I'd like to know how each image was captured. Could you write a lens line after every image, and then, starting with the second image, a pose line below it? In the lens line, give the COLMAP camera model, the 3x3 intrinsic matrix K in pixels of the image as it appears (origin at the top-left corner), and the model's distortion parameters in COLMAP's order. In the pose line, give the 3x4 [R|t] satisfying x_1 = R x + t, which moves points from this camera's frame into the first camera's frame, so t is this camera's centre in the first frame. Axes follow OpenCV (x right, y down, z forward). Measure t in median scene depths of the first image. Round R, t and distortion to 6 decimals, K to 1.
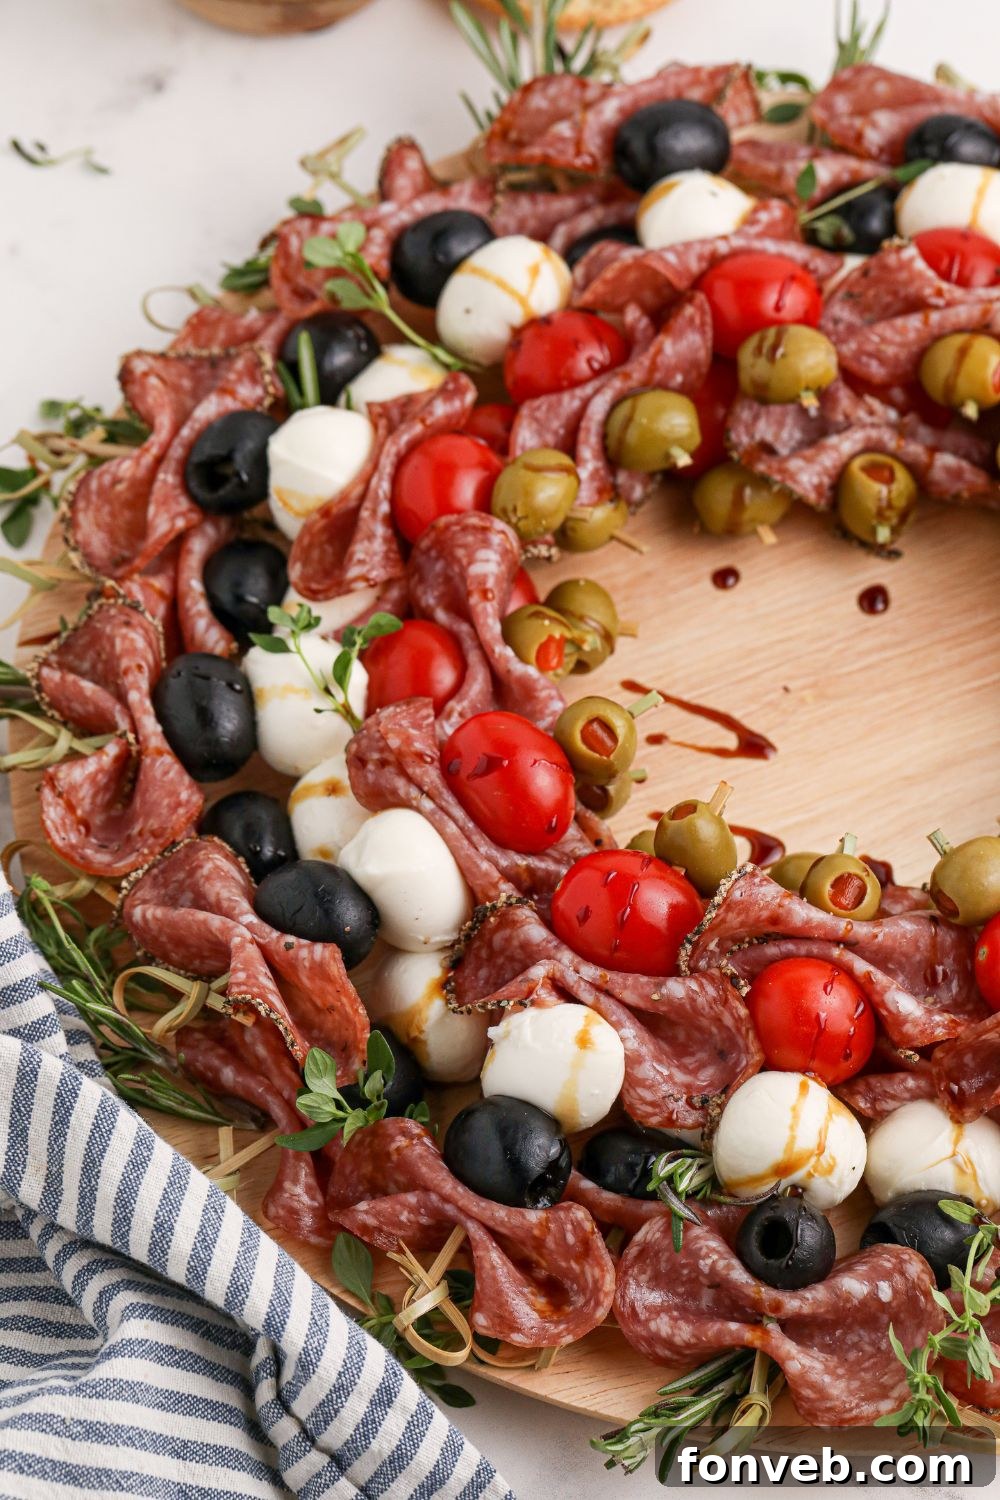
lens RADIAL K [[4769.5, 0, 512.5], [0, 4769.5, 758.0], [0, 0, 1]] dist [-0.025804, 0.000000]
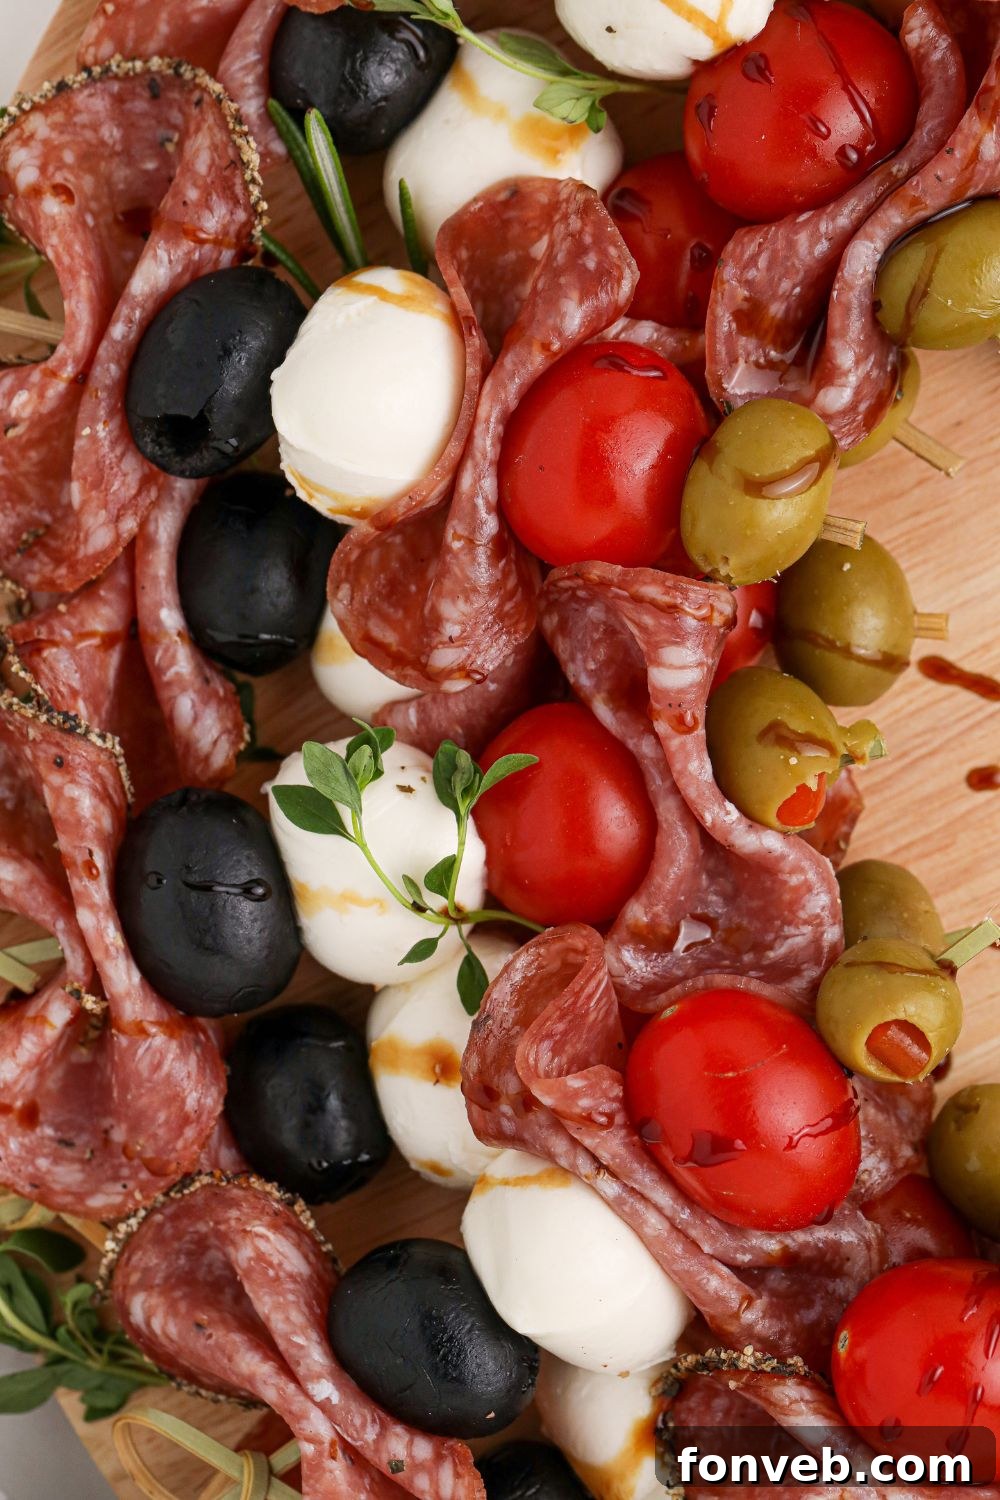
lens RADIAL K [[5150.4, 0, 417.8], [0, 5150.4, 801.1], [0, 0, 1]] dist [-0.039097, 0.000000]
pose [[0.995900, -0.054523, -0.072189, 0.006595], [0.086476, 0.808097, 0.582668, -0.384146], [0.026567, -0.586521, 0.809498, 0.502193]]
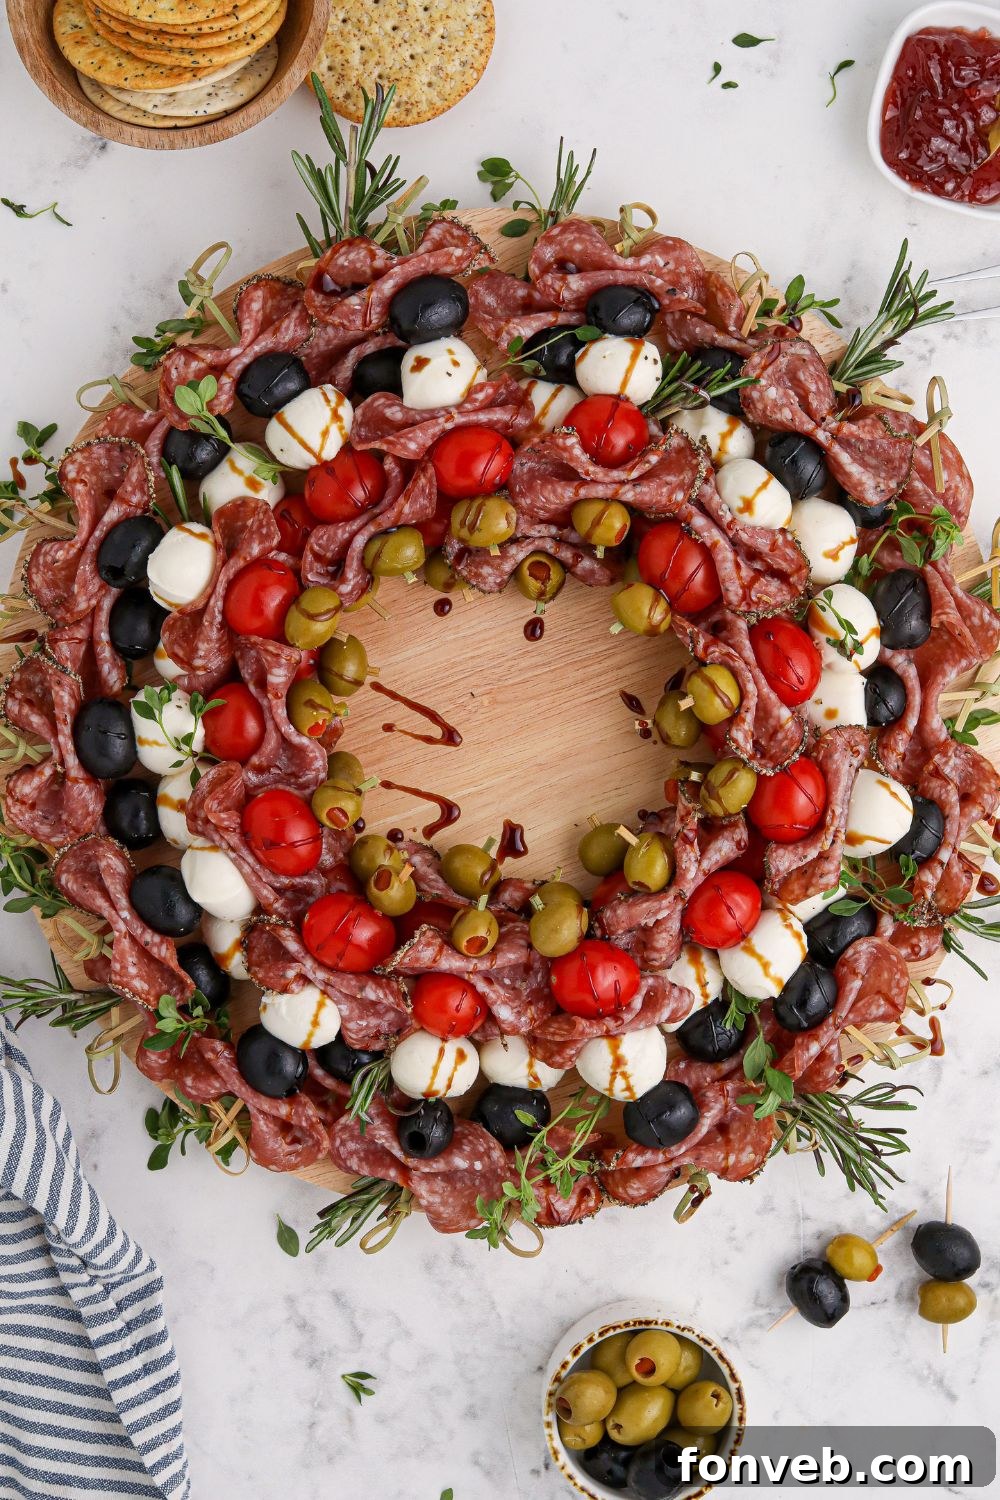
lens RADIAL K [[2777.4, 0, 505.0], [0, 2777.4, 738.4], [0, 0, 1]] dist [-0.135758, 0.000000]
pose [[0.997874, 0.065173, 0.000673, 0.071252], [-0.053119, 0.807246, 0.587821, -0.576103], [0.037767, -0.586606, 0.808991, 0.239341]]
